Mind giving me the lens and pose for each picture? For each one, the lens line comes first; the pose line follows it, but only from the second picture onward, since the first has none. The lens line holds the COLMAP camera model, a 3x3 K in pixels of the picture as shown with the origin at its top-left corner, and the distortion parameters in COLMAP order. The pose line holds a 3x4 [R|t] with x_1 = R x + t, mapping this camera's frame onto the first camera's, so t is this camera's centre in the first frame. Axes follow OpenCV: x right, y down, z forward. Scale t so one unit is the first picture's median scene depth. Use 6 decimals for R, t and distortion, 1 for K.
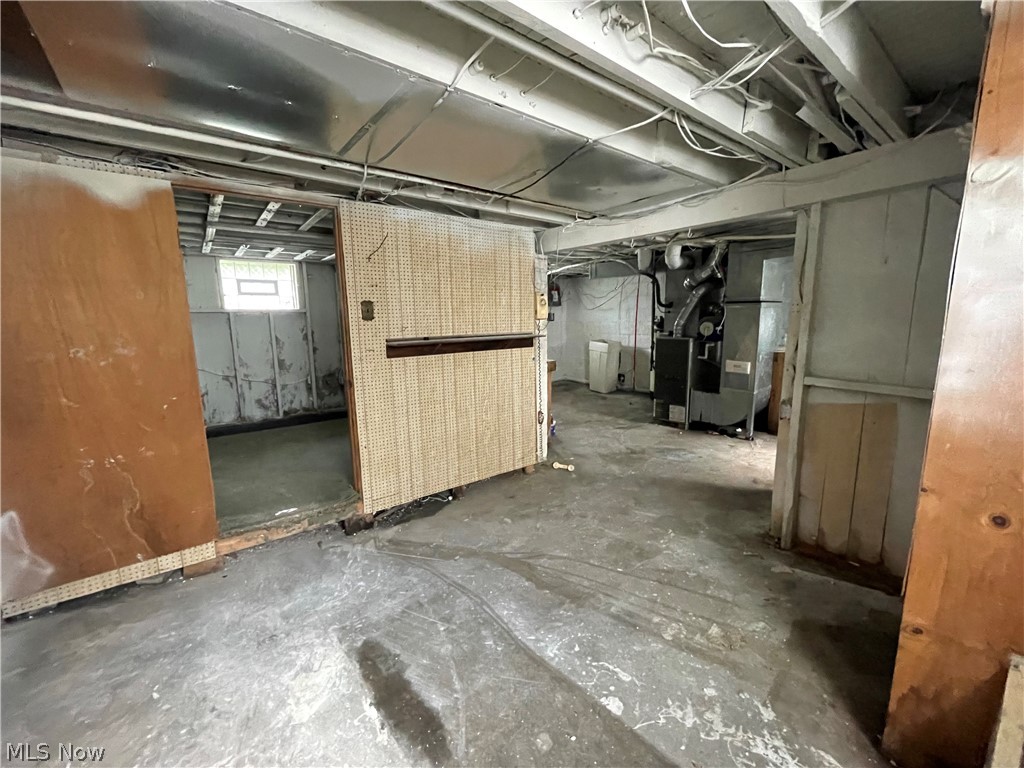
lens RADIAL K [[417.1, 0, 514.3], [0, 417.1, 380.7], [0, 0, 1]] dist [-0.003170, -0.000474]
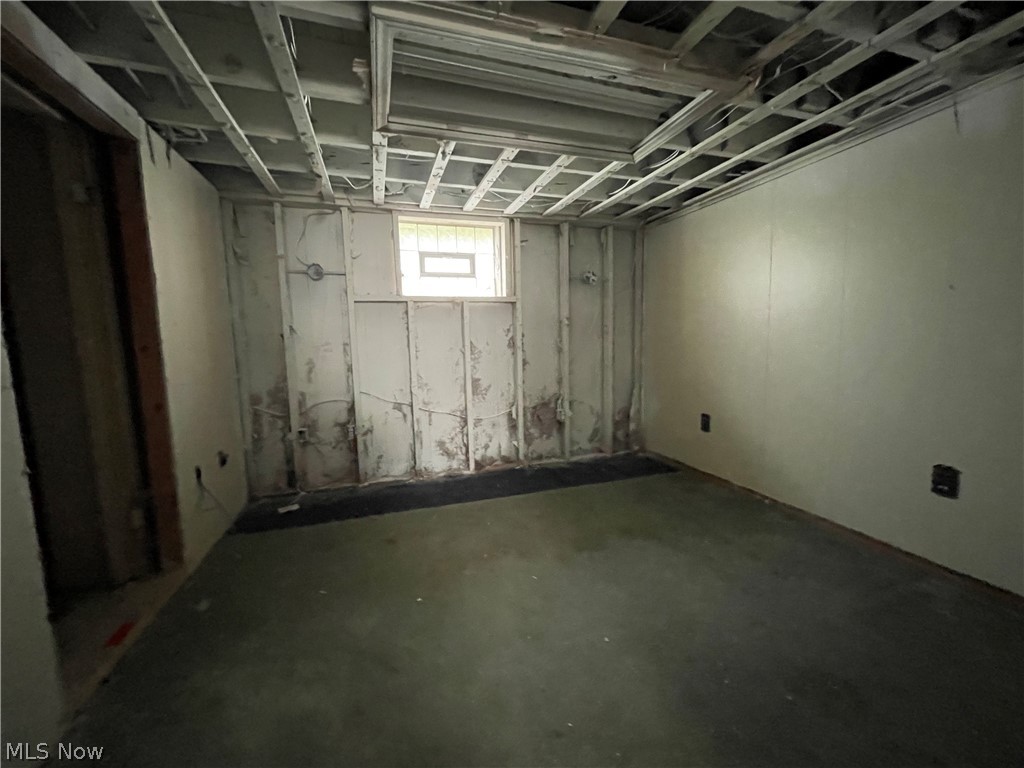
lens RADIAL K [[417.1, 0, 515.3], [0, 417.1, 386.2], [0, 0, 1]] dist [-0.003170, -0.000474]
pose [[0.940940, 0.037292, -0.336514, -0.301009], [-0.045313, 0.998844, -0.016013, -0.032544], [0.335528, 0.030316, 0.941542, 0.444885]]
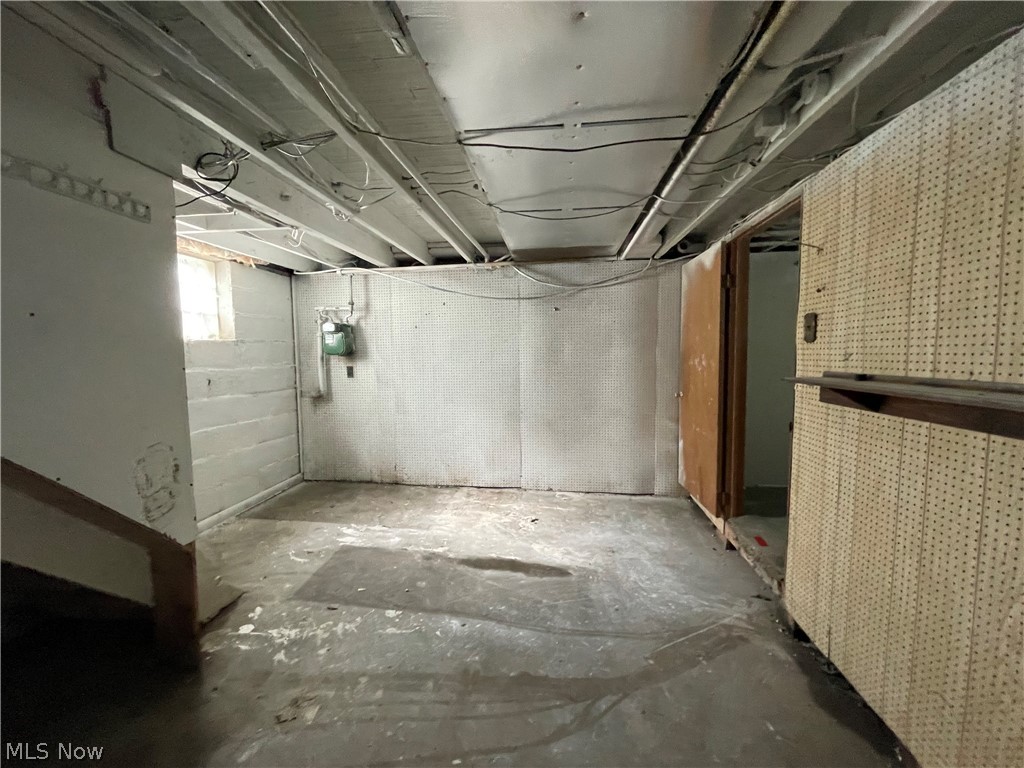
lens RADIAL K [[417.1, 0, 510.6], [0, 417.1, 382.9], [0, 0, 1]] dist [-0.003170, -0.000474]
pose [[-0.708070, 0.073820, -0.702273, 0.541619], [-0.084439, 0.978534, 0.187995, -0.186352], [0.701076, 0.192413, -0.686637, 1.274625]]
